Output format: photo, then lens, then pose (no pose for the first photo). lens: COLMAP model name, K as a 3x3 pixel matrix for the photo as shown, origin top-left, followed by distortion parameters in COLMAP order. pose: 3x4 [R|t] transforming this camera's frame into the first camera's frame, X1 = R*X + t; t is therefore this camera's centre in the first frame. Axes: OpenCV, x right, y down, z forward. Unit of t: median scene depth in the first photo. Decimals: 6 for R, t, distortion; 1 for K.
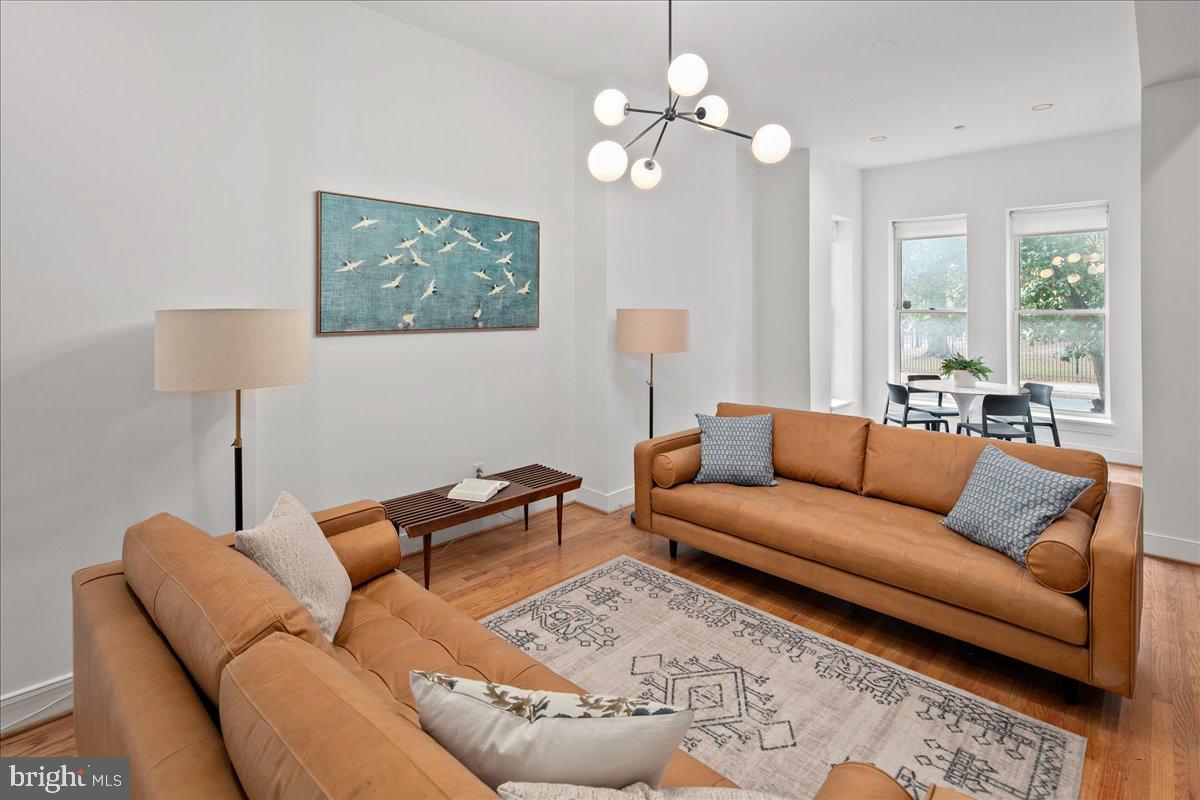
lens RADIAL K [[586.4, 0, 599.5], [0, 586.4, 303.8], [0, 0, 1]] dist [0.009182, -0.004961]
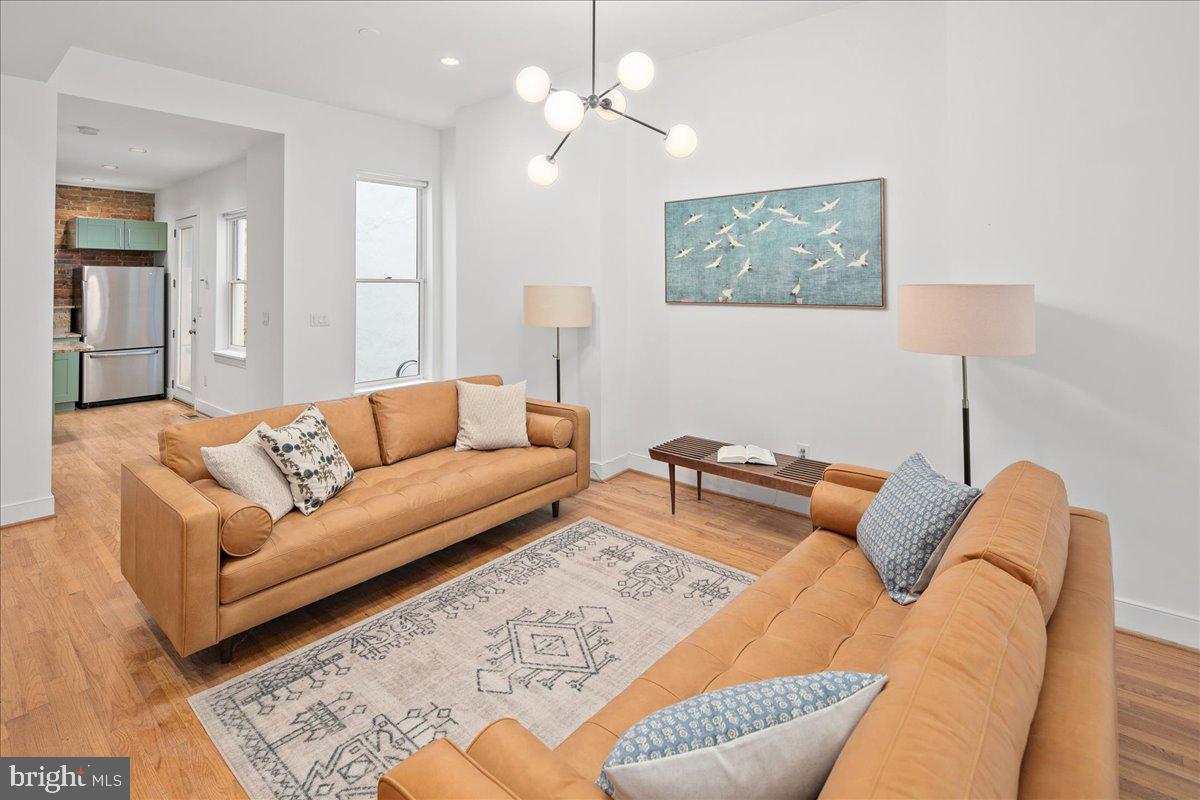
lens RADIAL K [[586.4, 0, 597.1], [0, 586.4, 272.0], [0, 0, 1]] dist [0.009182, -0.004961]
pose [[0.054547, -0.020971, -0.998291, 0.893771], [0.012418, 0.999716, -0.020322, 0.003860], [0.998434, -0.011288, 0.054792, 0.724021]]
